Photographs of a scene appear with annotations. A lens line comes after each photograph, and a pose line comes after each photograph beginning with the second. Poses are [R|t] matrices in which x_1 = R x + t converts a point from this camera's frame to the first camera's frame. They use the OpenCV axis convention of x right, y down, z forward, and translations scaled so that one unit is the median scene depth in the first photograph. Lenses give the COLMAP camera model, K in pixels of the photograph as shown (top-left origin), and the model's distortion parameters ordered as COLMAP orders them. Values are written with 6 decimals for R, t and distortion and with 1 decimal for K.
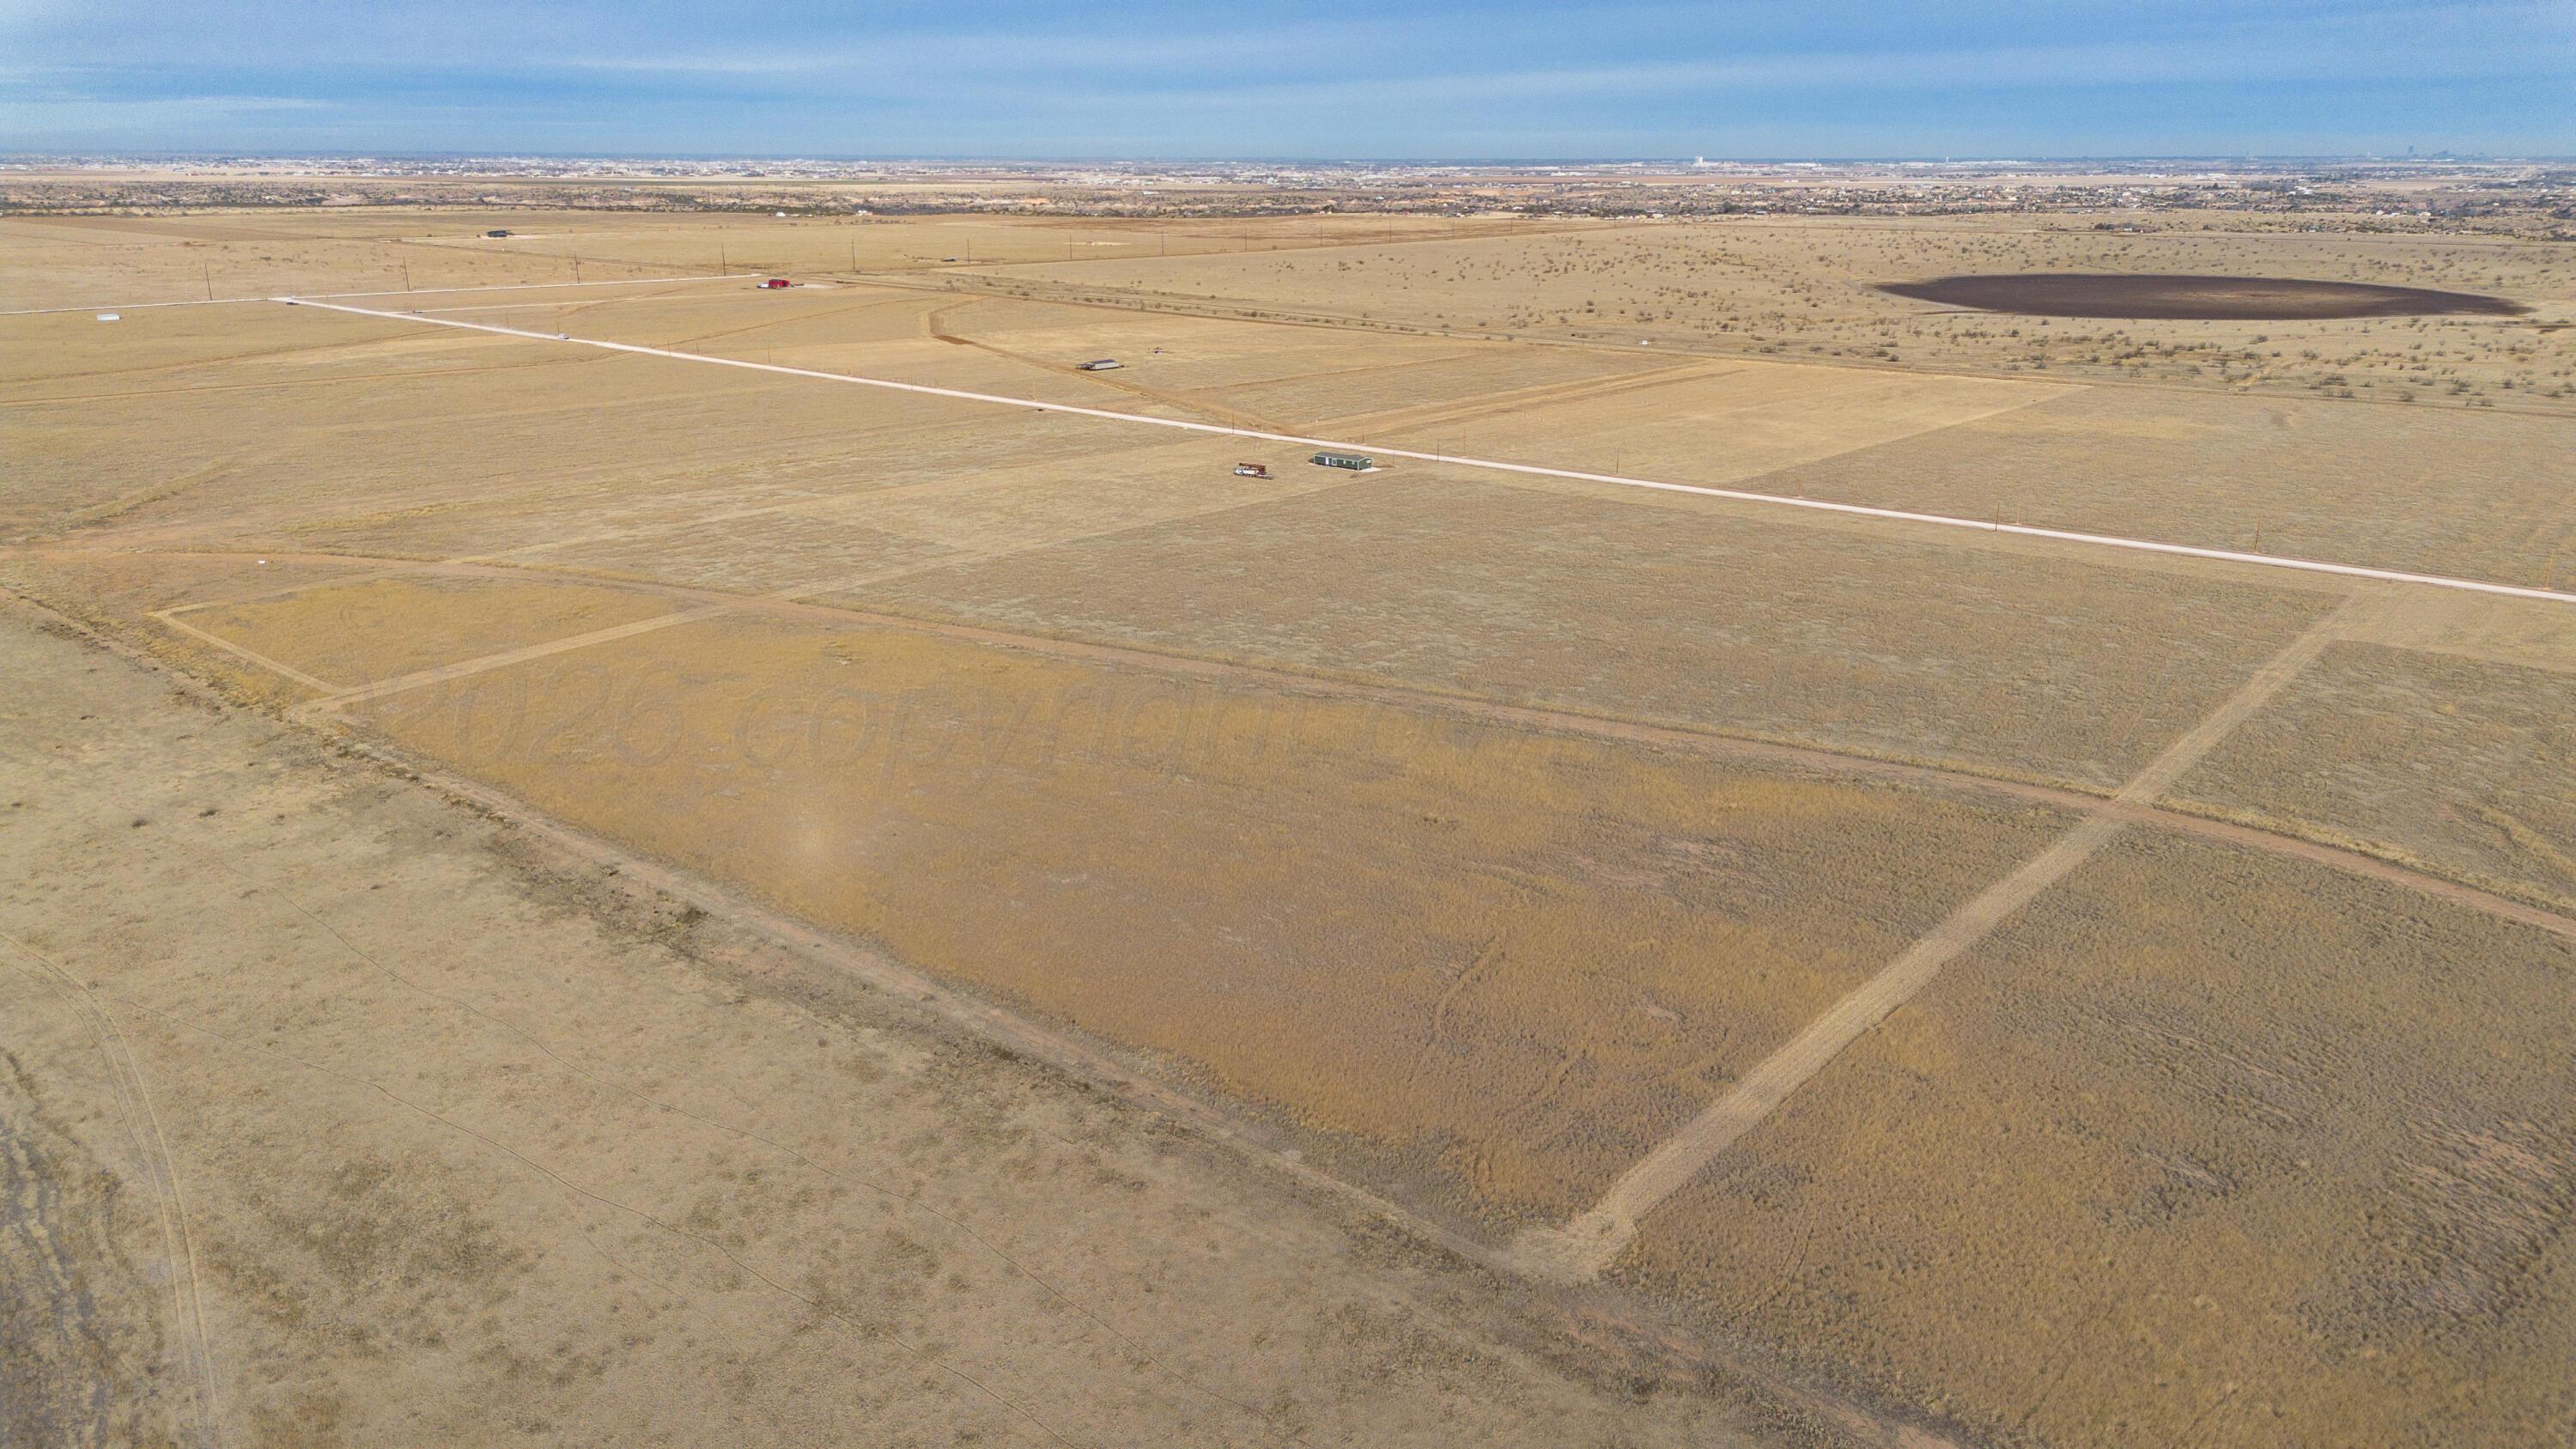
lens RADIAL K [[1815.8, 0, 1288.0], [0, 1815.8, 724.5], [0, 0, 1]] dist [0.099701, -0.112947]
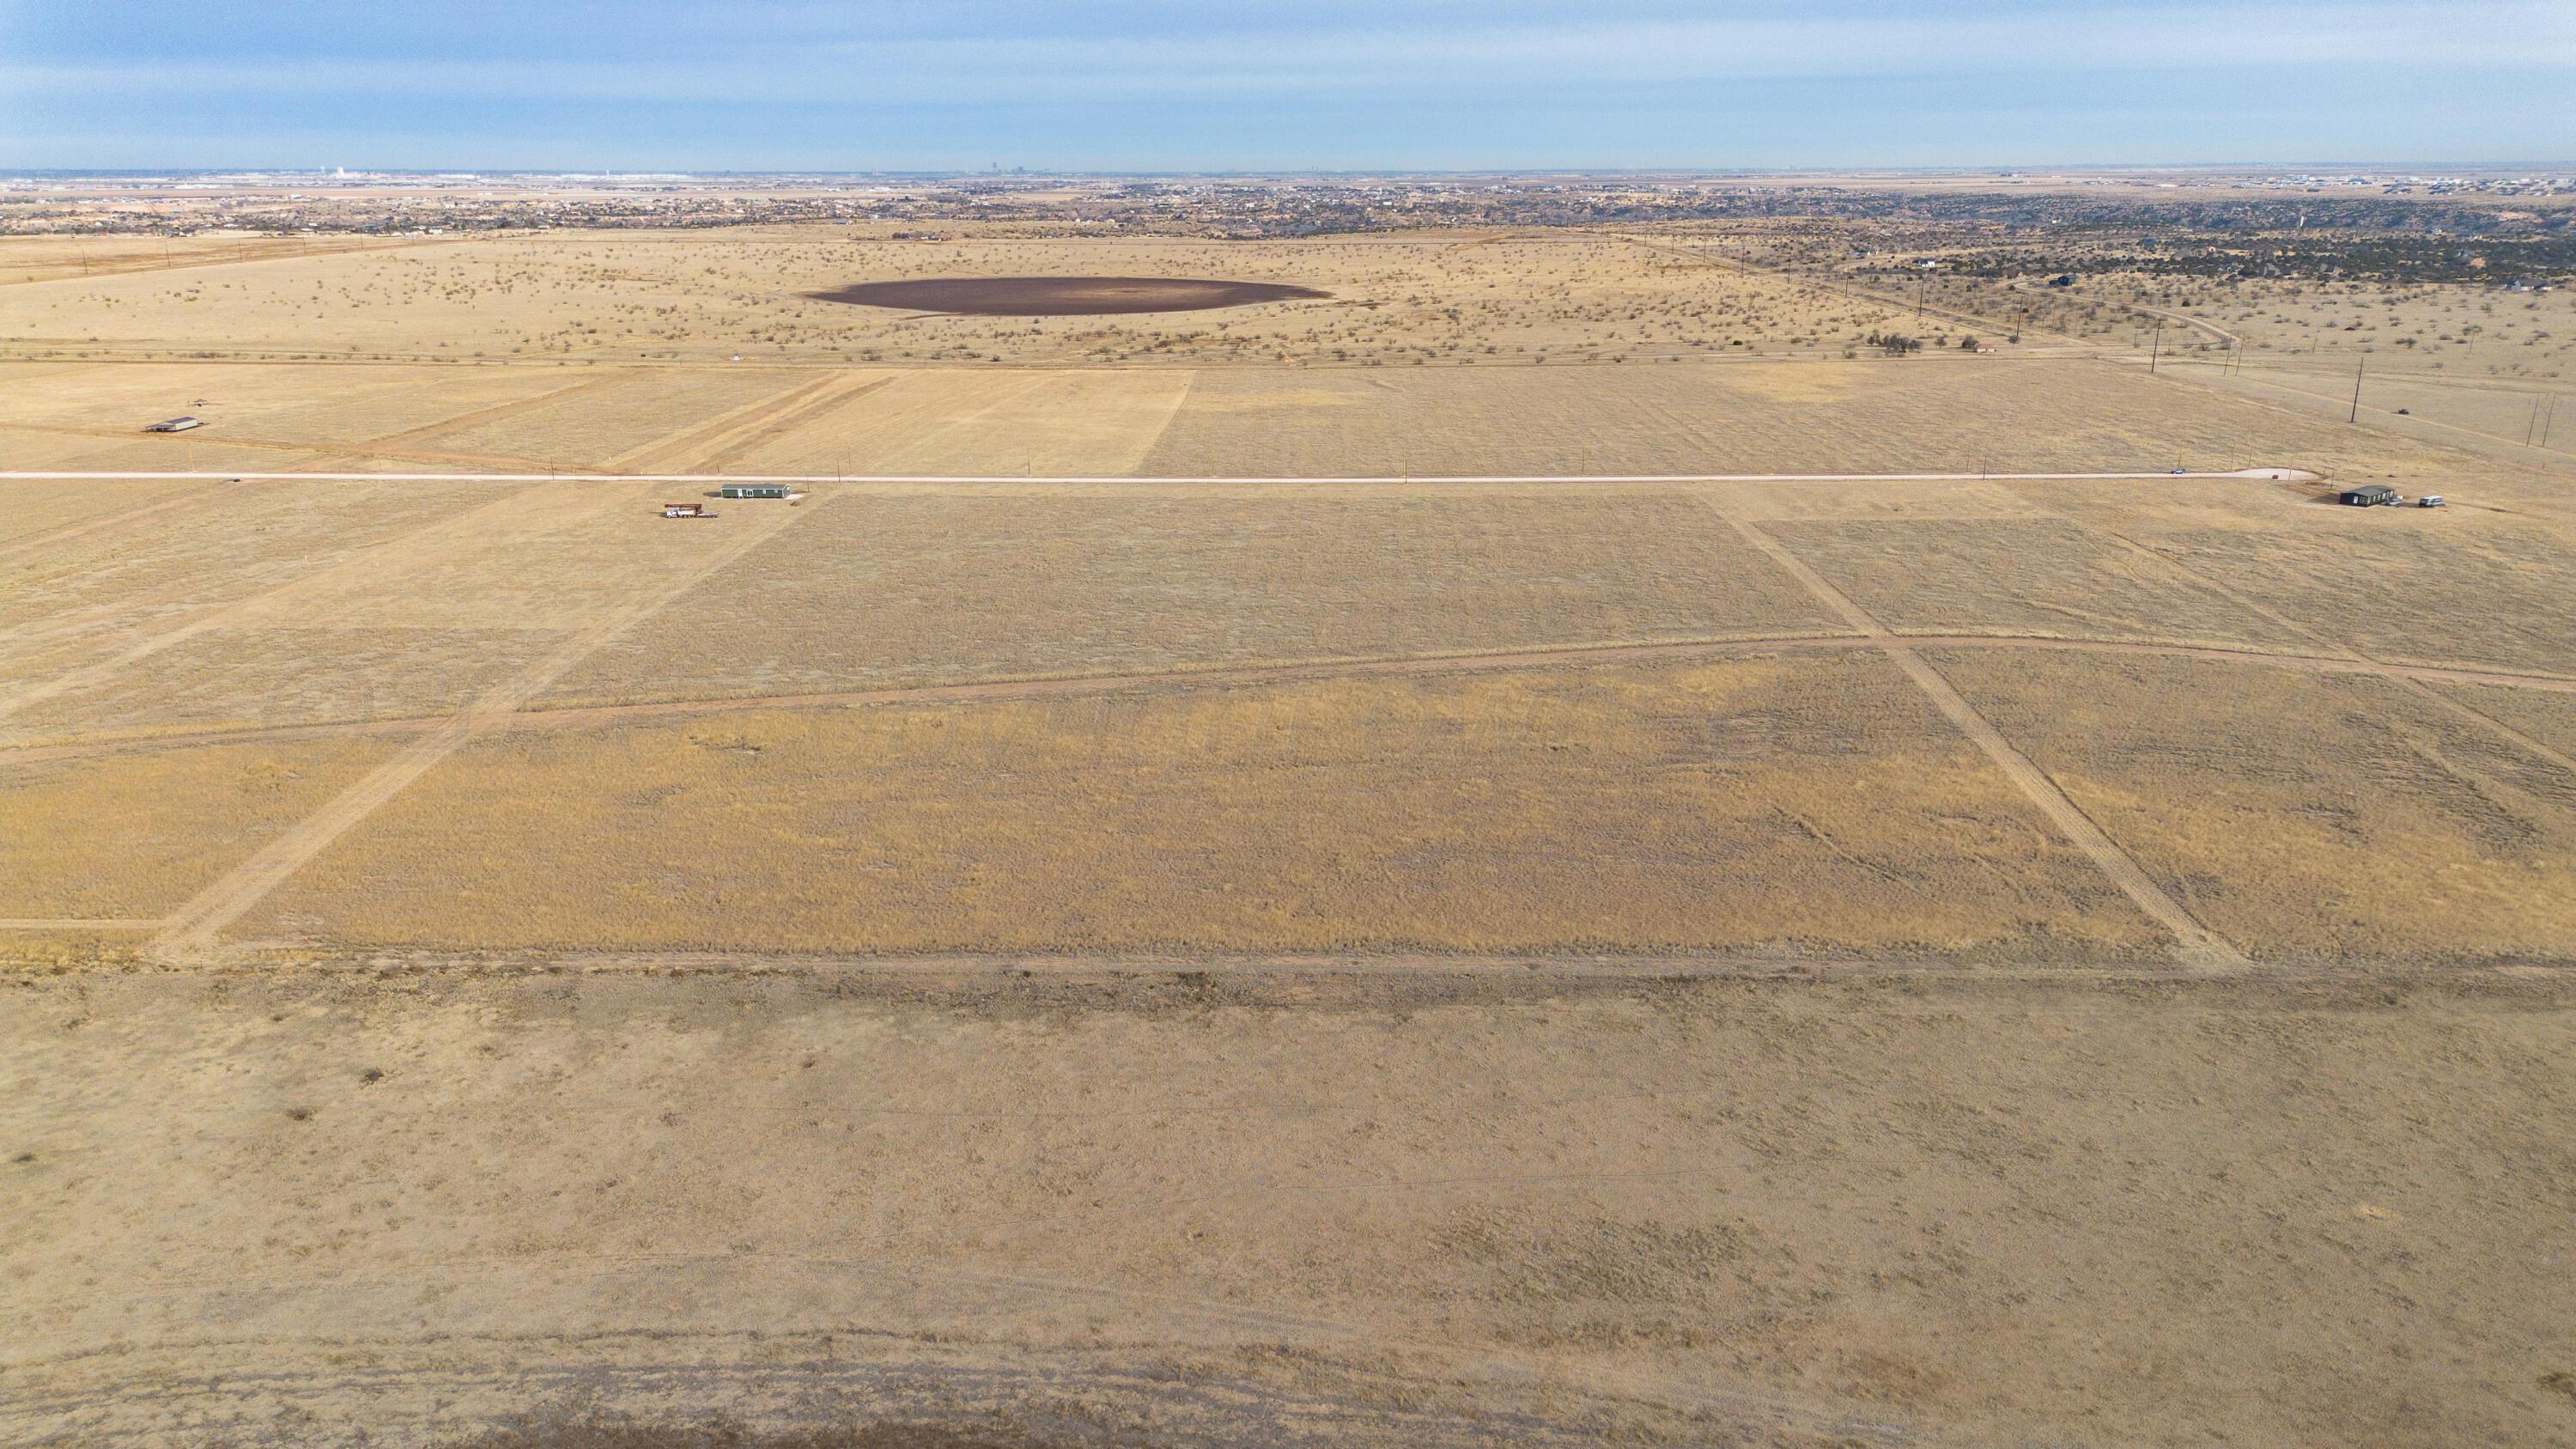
lens RADIAL K [[1815.8, 0, 1288.0], [0, 1815.8, 724.5], [0, 0, 1]] dist [0.099701, -0.112947]
pose [[0.769579, -0.191197, 0.609255, -0.735886], [0.195042, 0.978906, 0.060834, -0.063728], [-0.608035, 0.072014, 0.790637, 0.190609]]
